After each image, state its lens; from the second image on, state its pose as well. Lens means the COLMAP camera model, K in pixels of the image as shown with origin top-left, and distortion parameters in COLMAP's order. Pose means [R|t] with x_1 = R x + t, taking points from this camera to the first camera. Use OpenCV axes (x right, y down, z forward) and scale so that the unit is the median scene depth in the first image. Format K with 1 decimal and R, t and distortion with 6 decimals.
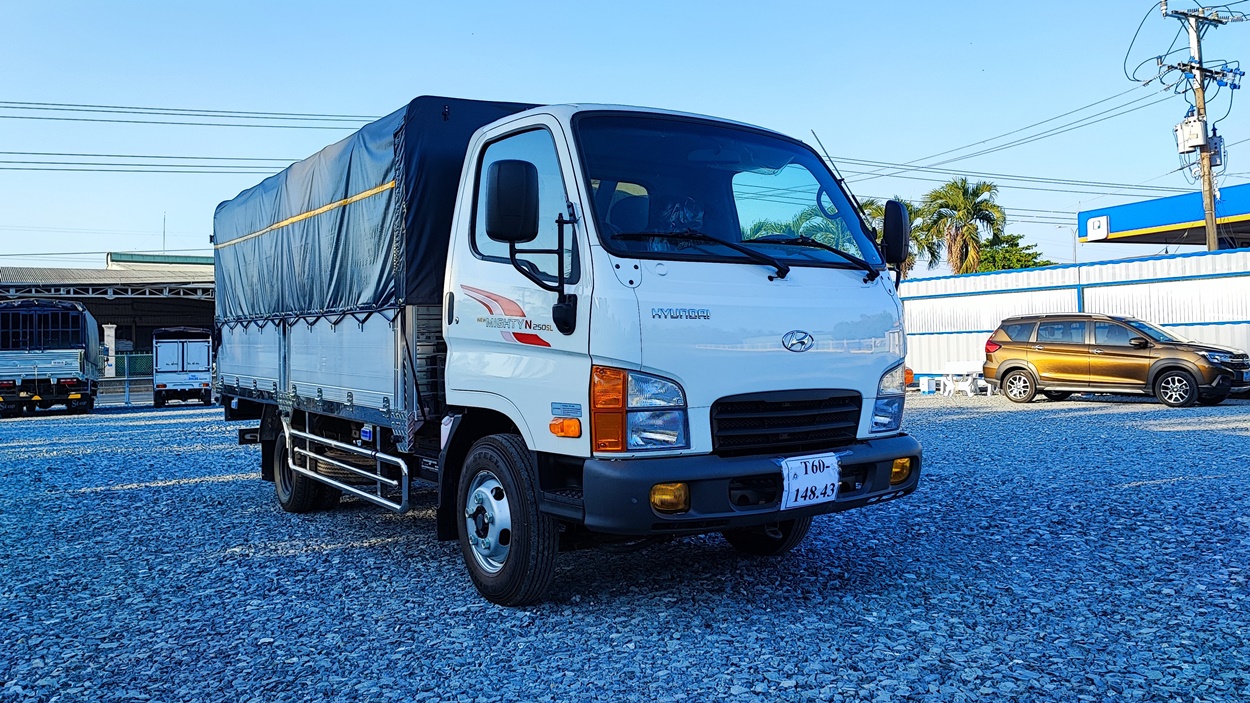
lens RADIAL K [[852.1, 0, 625.0], [0, 852.1, 351.5], [0, 0, 1]] dist [0.029220, -0.000895]
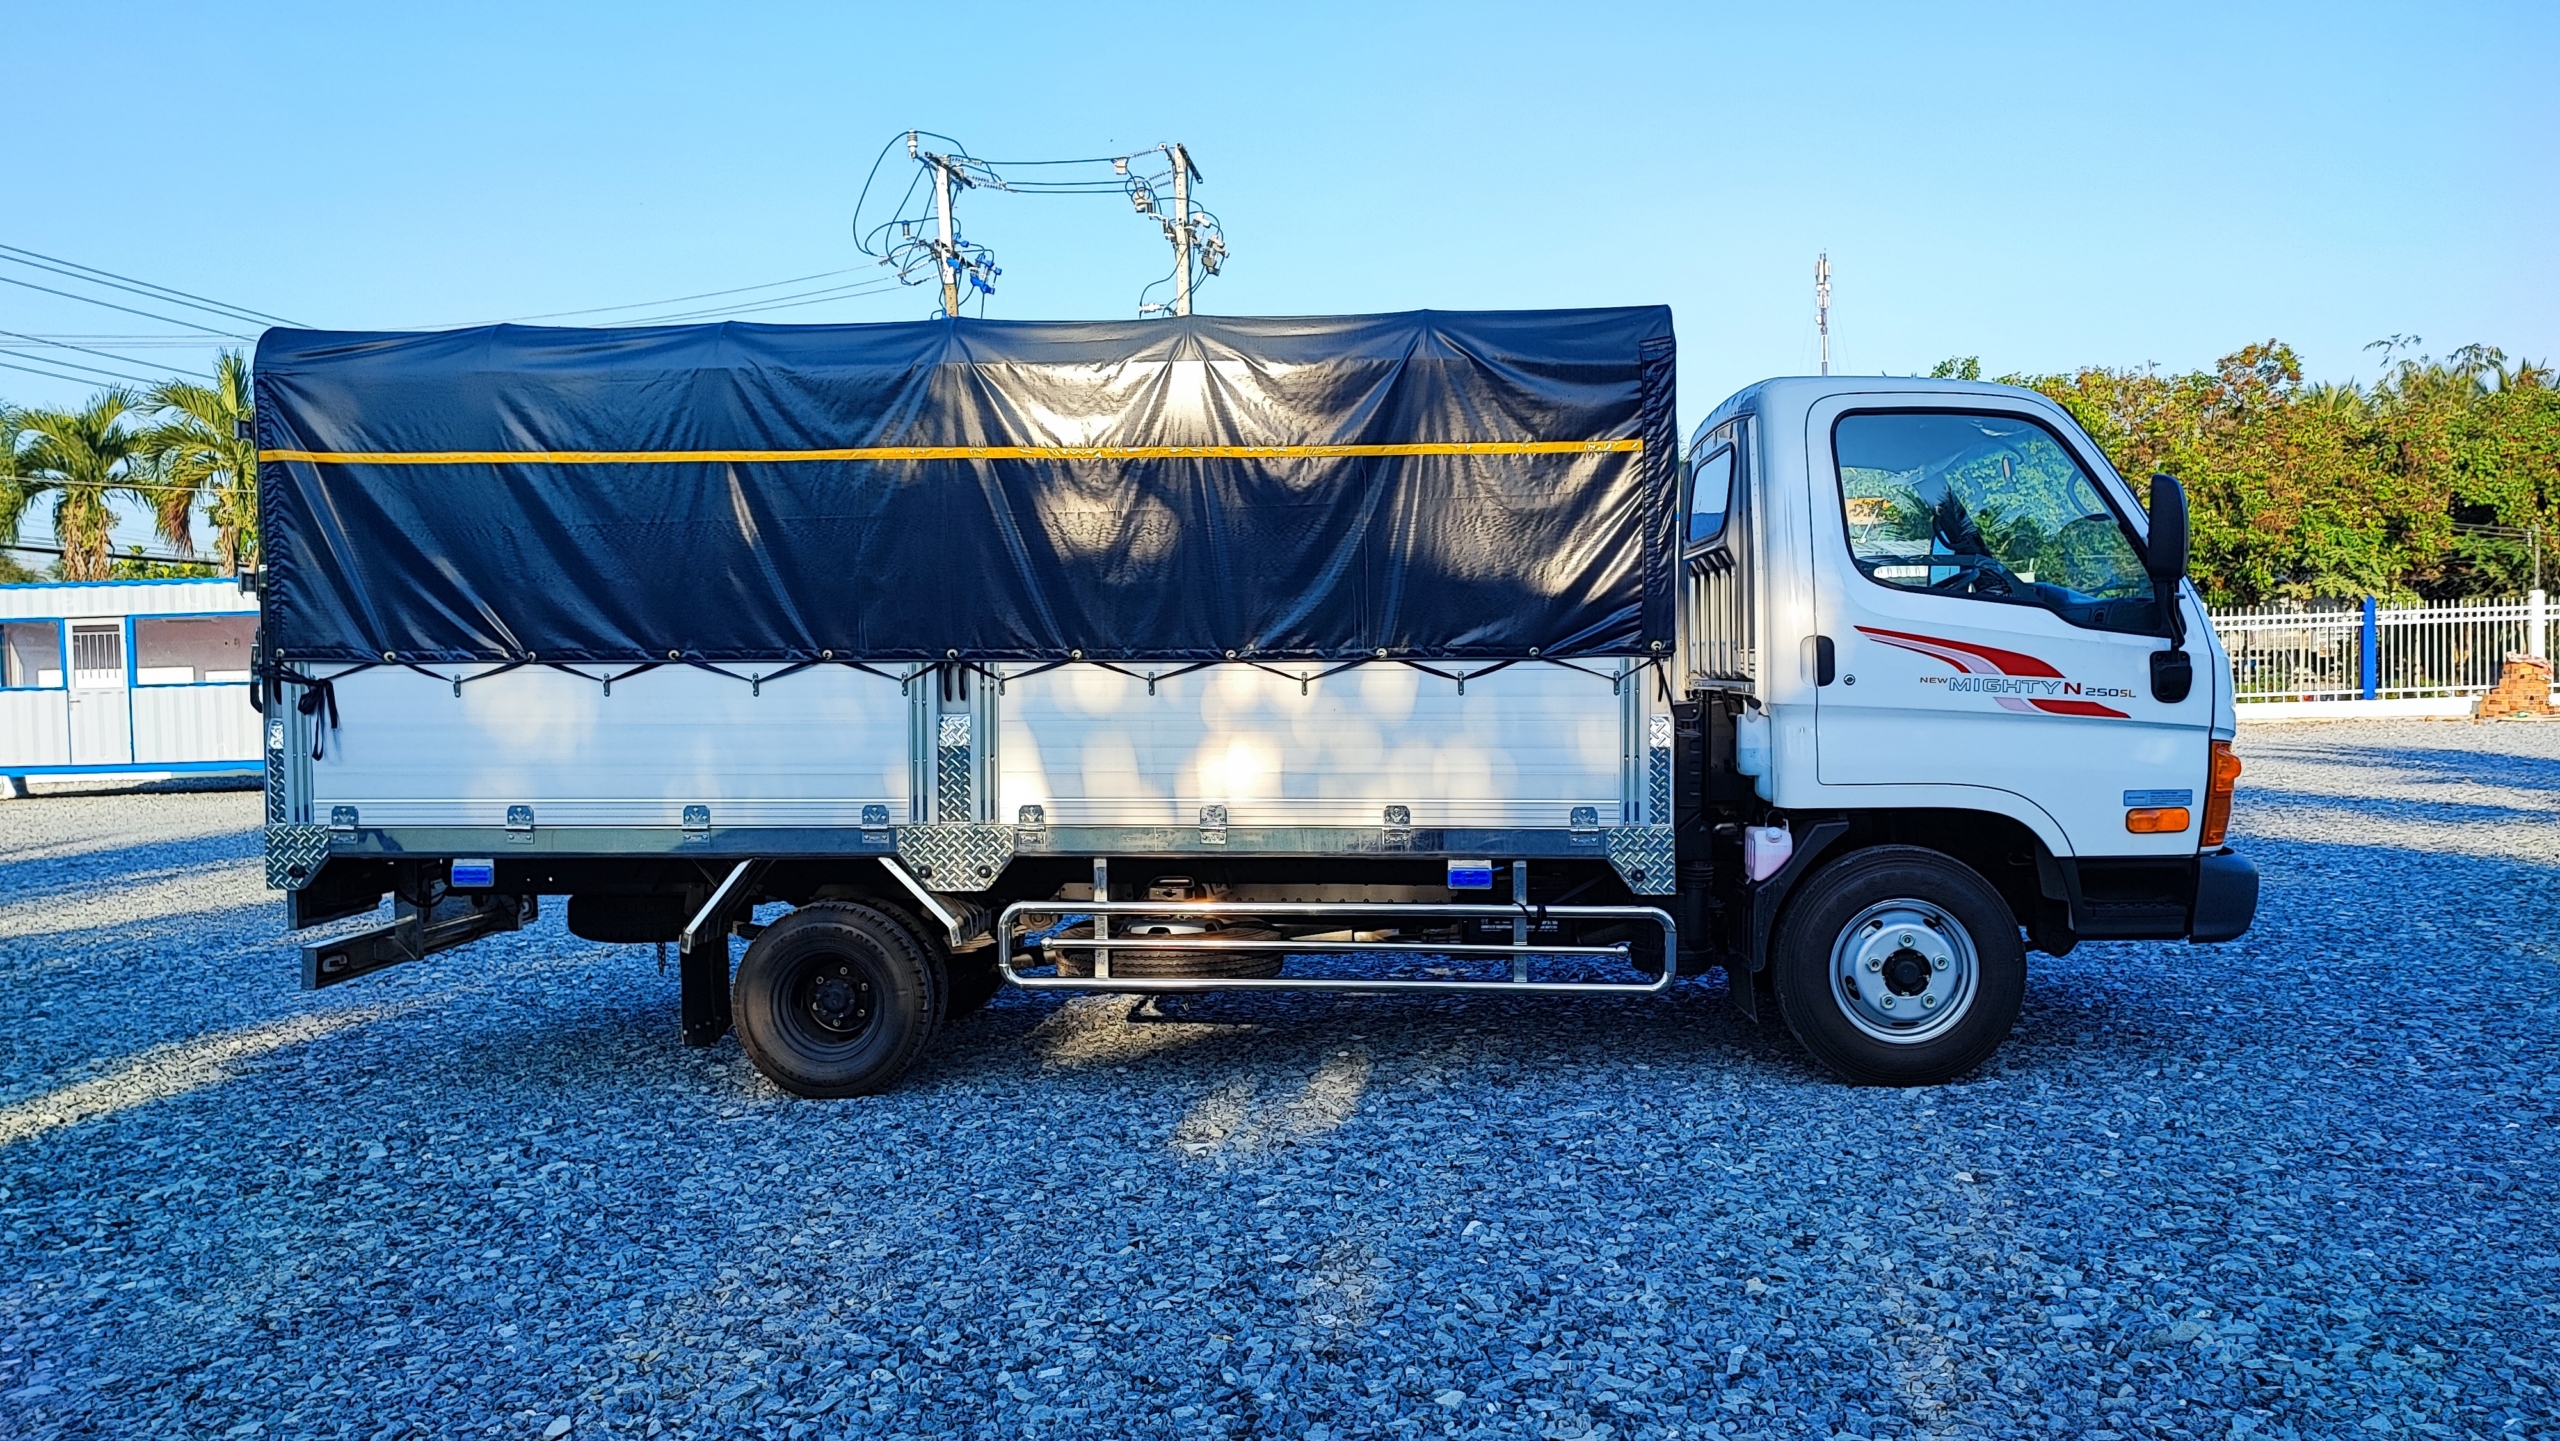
lens RADIAL K [[1745.2, 0, 1280.0], [0, 1745.2, 720.5], [0, 0, 1]] dist [0.029220, -0.000895]
pose [[0.680152, -0.000129, 0.733071, -1.392810], [0.004689, 0.999980, -0.004174, -0.000489], [-0.733056, 0.006277, 0.680139, 0.374771]]
